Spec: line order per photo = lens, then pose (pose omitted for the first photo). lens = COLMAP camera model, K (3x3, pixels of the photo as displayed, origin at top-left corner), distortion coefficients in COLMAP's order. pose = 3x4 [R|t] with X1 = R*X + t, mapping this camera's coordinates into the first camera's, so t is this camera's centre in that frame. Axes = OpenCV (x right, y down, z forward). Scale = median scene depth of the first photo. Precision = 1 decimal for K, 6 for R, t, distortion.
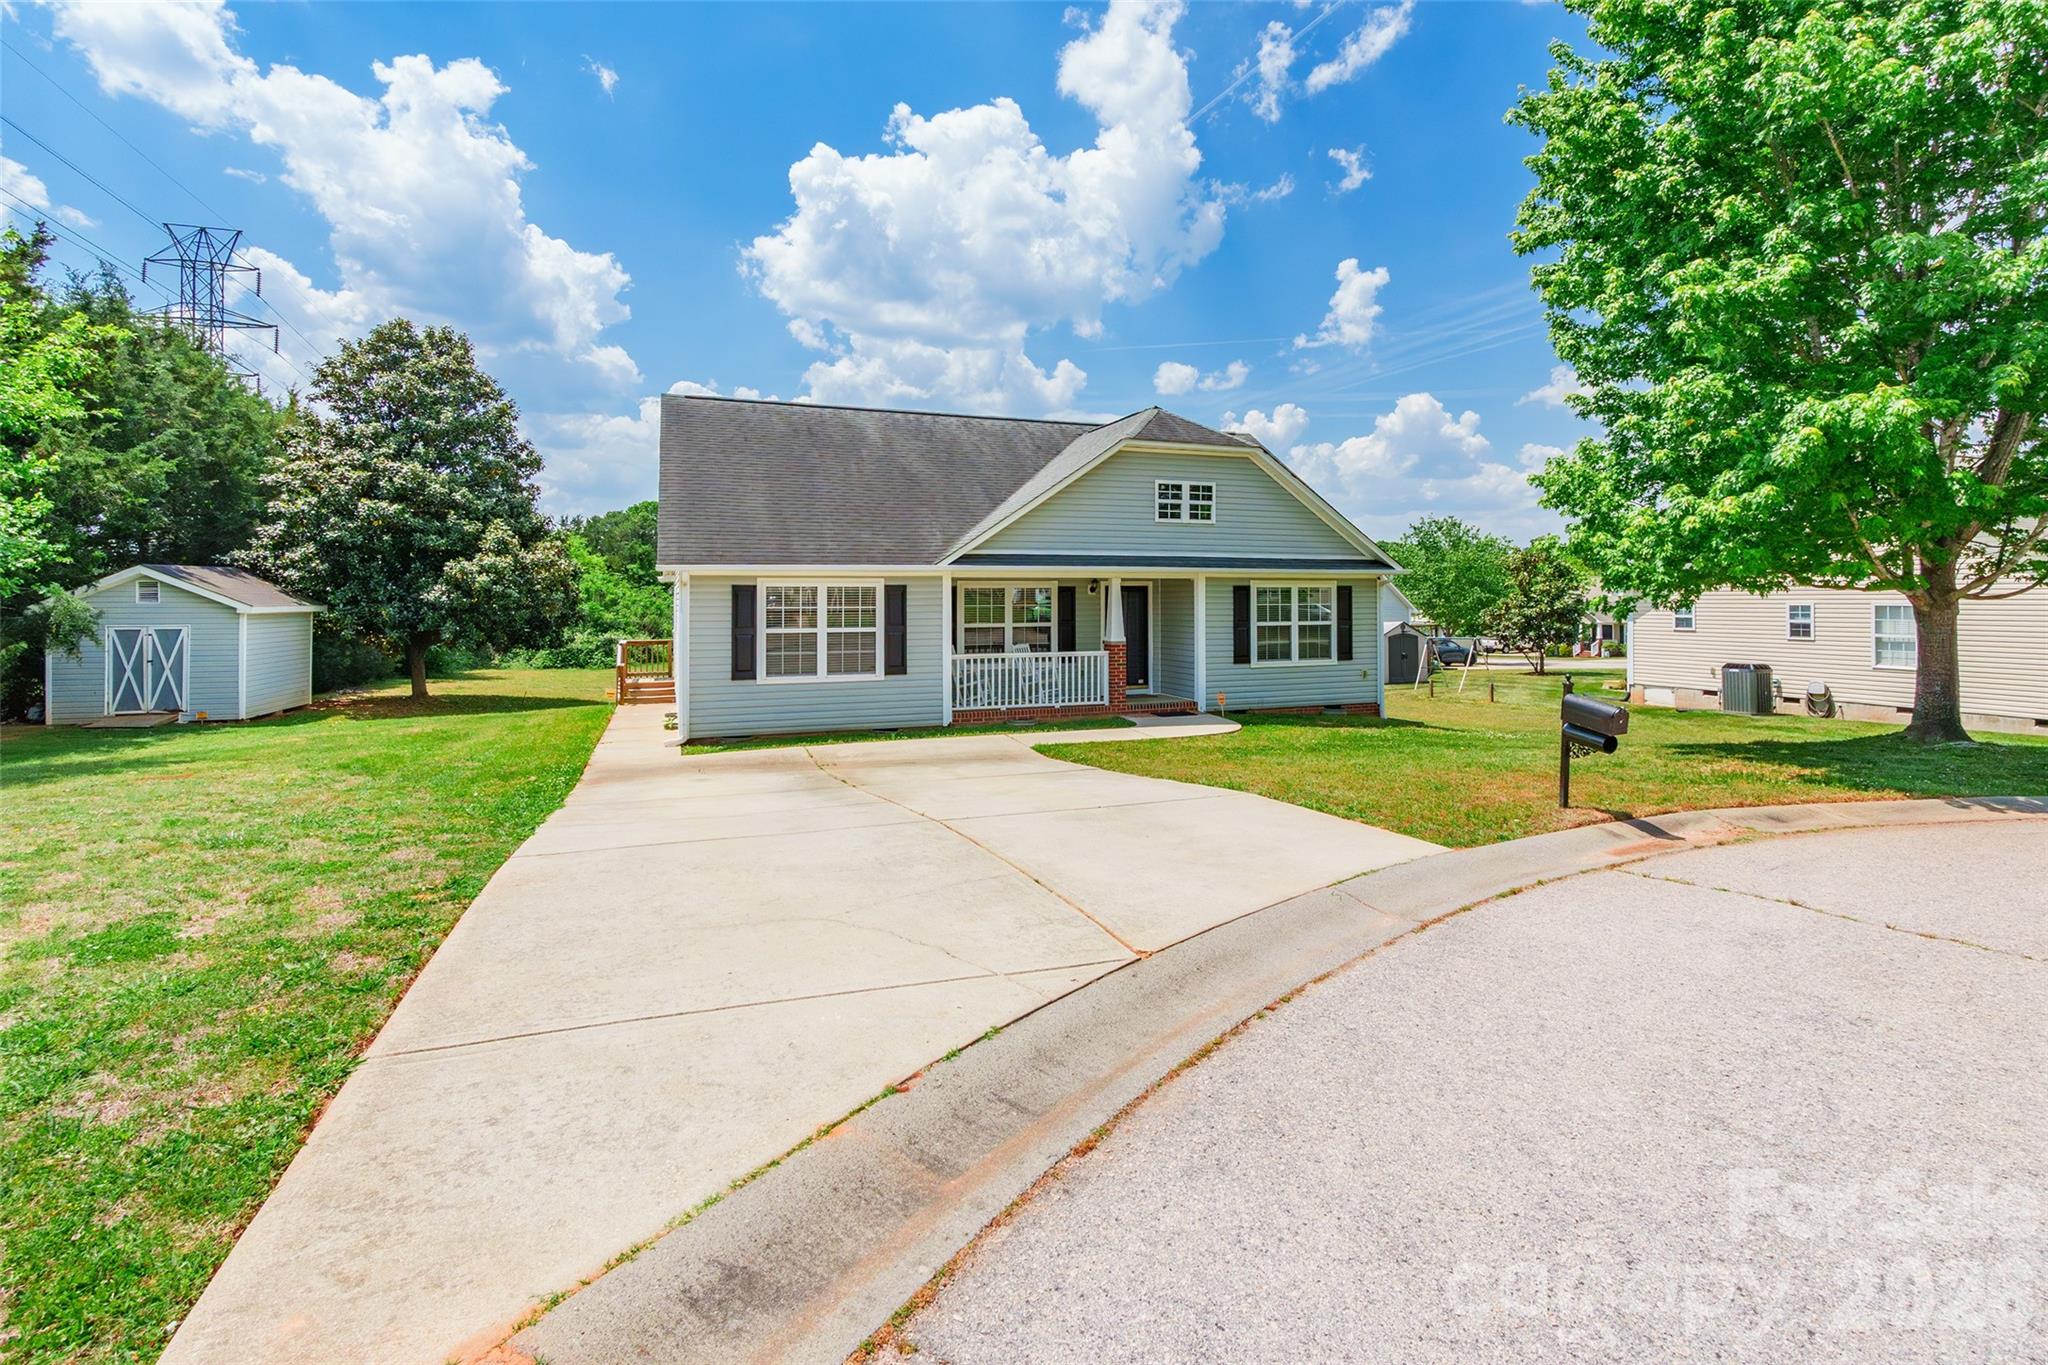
lens RADIAL K [[977.7, 0, 1022.4], [0, 977.7, 593.7], [0, 0, 1]] dist [-0.002281, -0.000188]
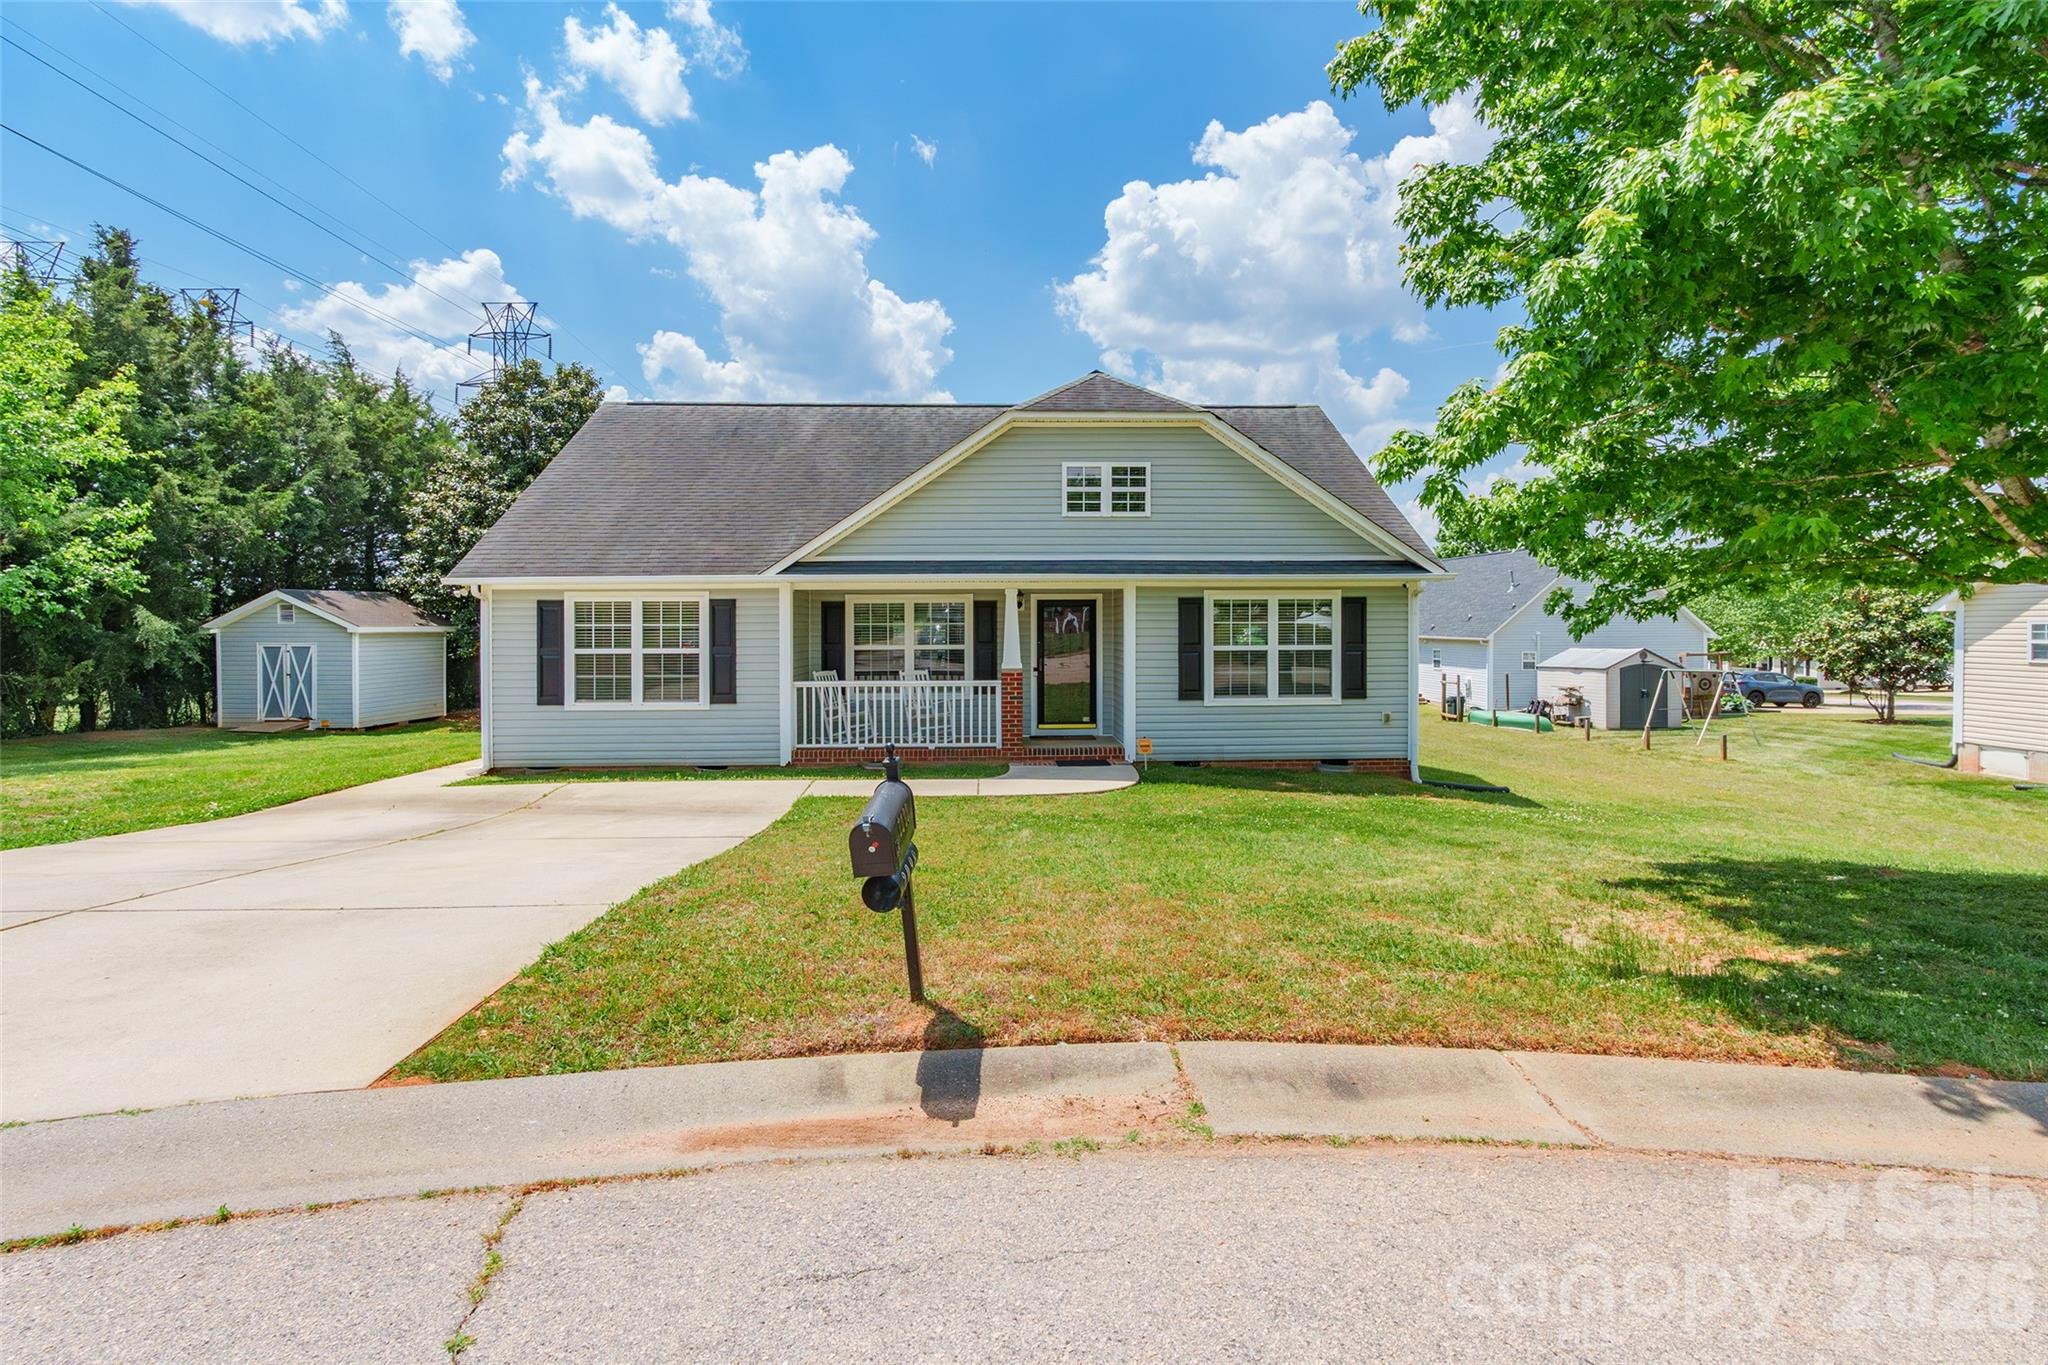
lens RADIAL K [[975.1, 0, 1017.9], [0, 975.1, 629.5], [0, 0, 1]] dist [-0.020083, 0.000168]
pose [[0.949427, 0.000417, -0.313988, 0.338550], [0.003121, 0.999937, 0.010763, 0.008445], [0.313973, -0.011199, 0.949366, 0.241402]]
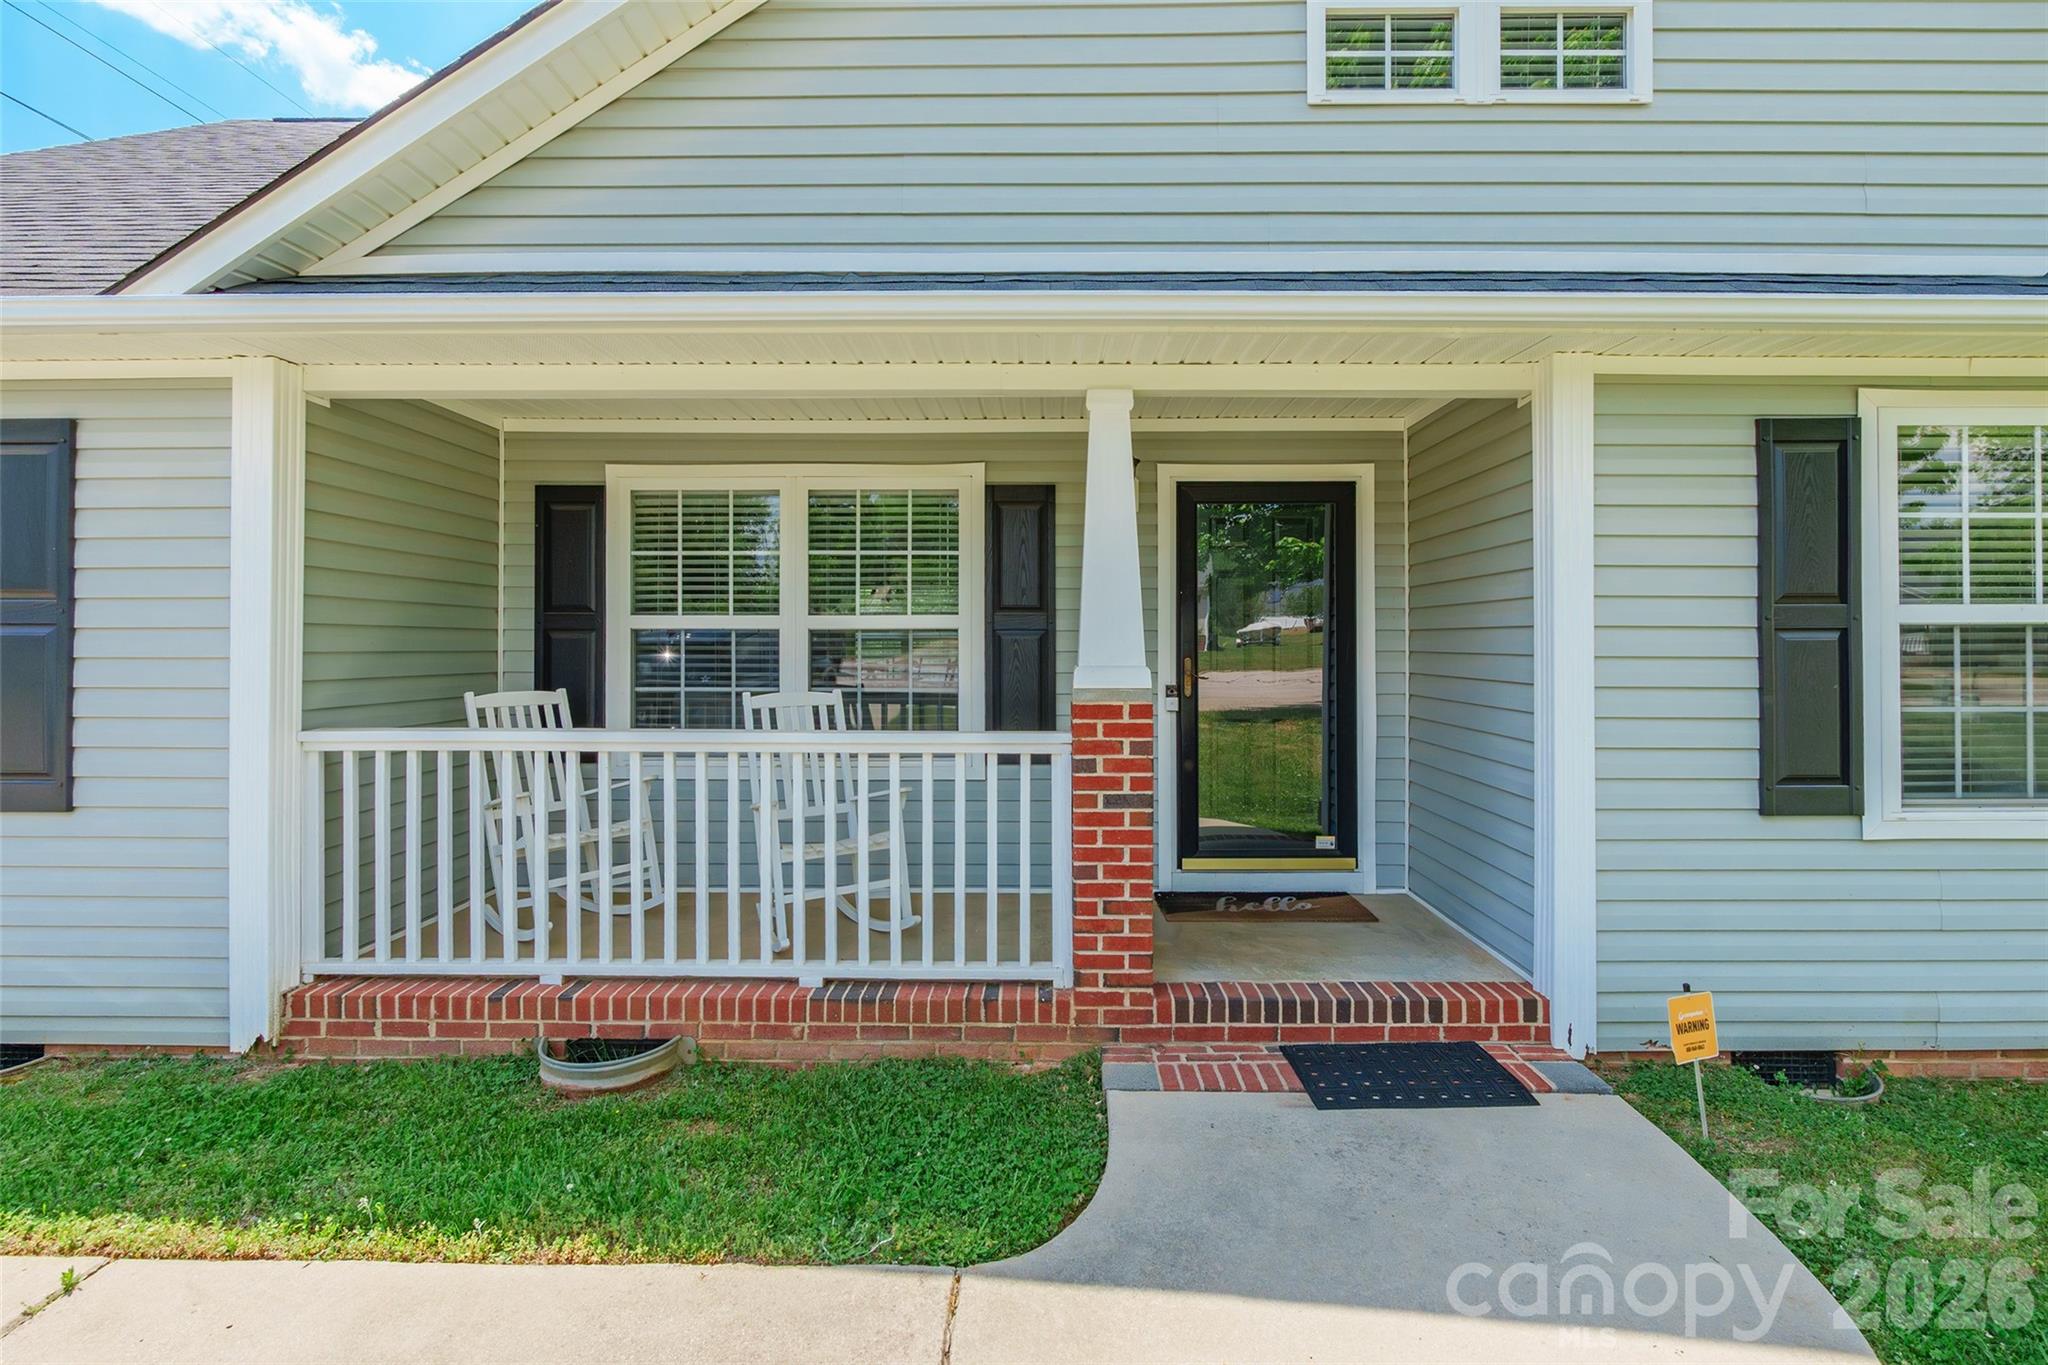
lens RADIAL K [[1025.3, 0, 1024.5], [0, 1025.3, 633.7], [0, 0, 1]] dist [0.000394, 0.000385]
pose [[0.933251, -0.000317, -0.359224, 0.153406], [-0.002108, 0.999978, -0.006359, 0.037505], [0.359218, 0.006692, 0.933230, 0.760654]]
